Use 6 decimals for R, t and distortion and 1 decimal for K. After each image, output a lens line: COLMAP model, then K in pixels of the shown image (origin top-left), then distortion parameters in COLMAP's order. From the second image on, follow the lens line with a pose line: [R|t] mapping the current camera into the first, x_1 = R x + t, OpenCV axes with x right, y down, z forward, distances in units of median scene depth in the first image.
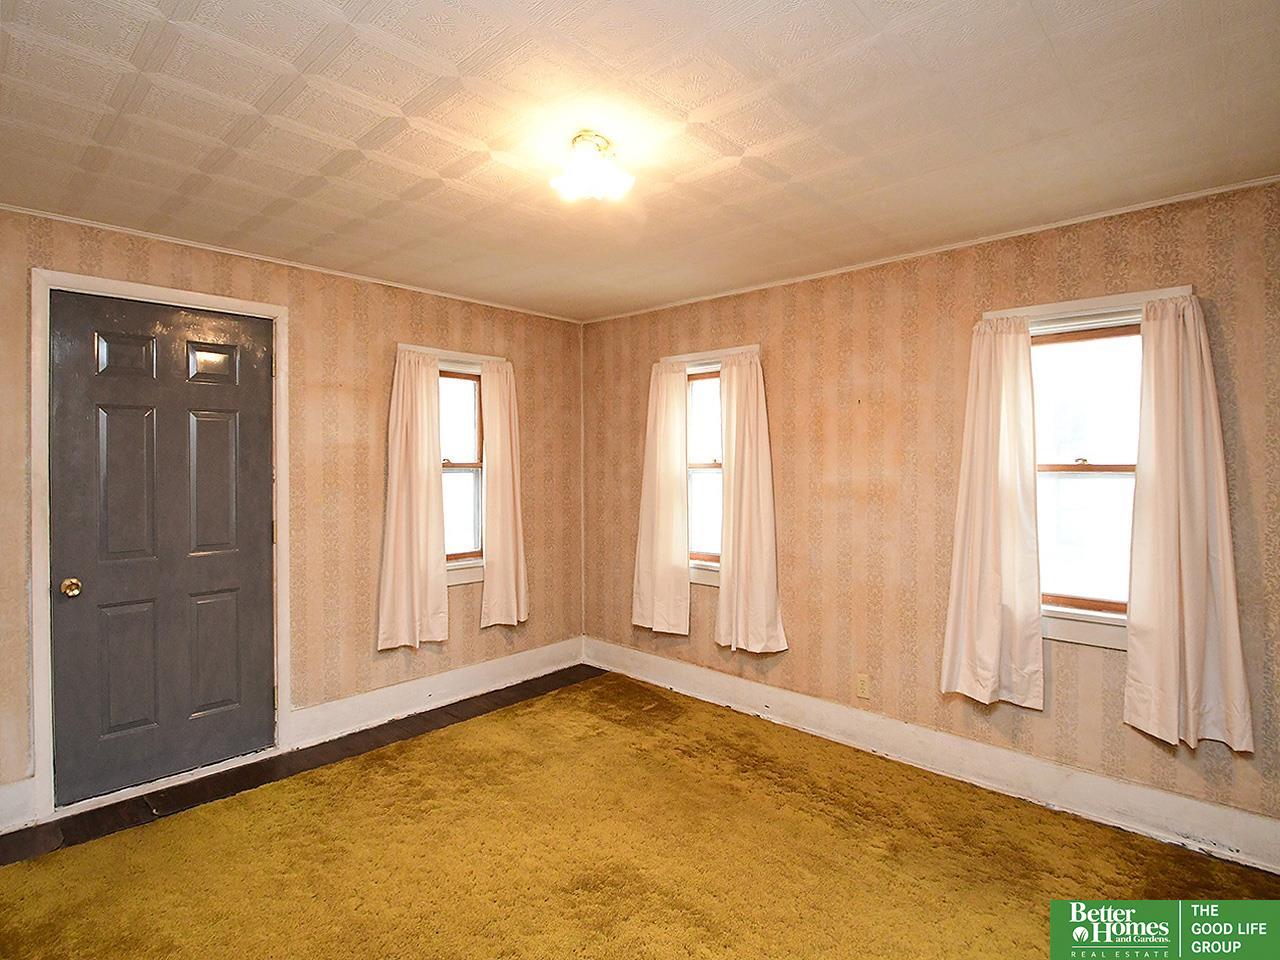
lens RADIAL K [[659.9, 0, 633.0], [0, 659.9, 467.7], [0, 0, 1]] dist [0.000851, -0.016211]
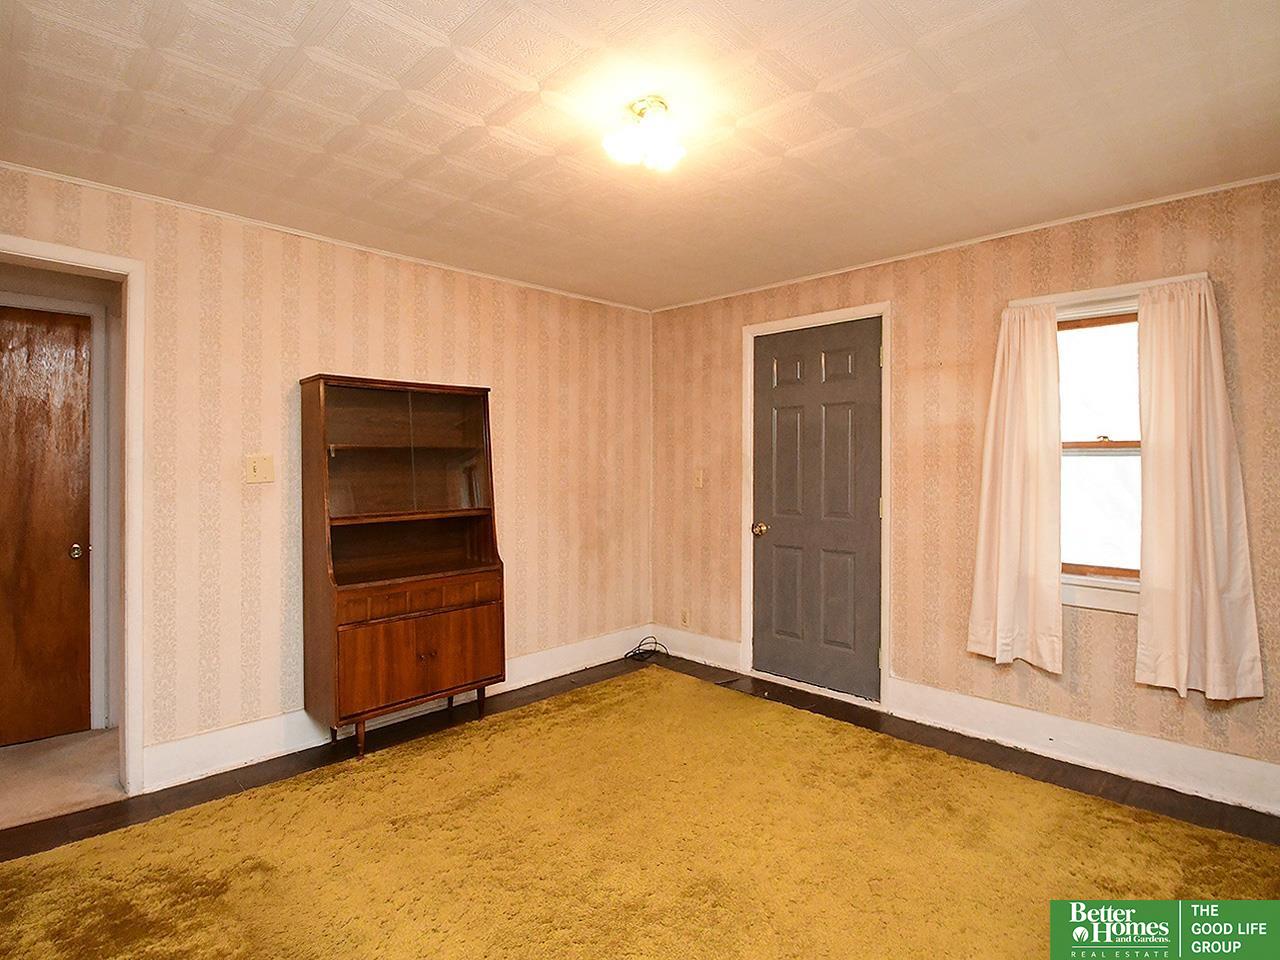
lens RADIAL K [[659.9, 0, 633.0], [0, 659.9, 467.7], [0, 0, 1]] dist [0.000851, -0.016211]
pose [[-0.034609, 0.005315, -0.999387, 0.542284], [-0.010841, 0.999925, 0.005693, 0.026625], [0.999342, 0.011031, -0.034549, 0.588297]]
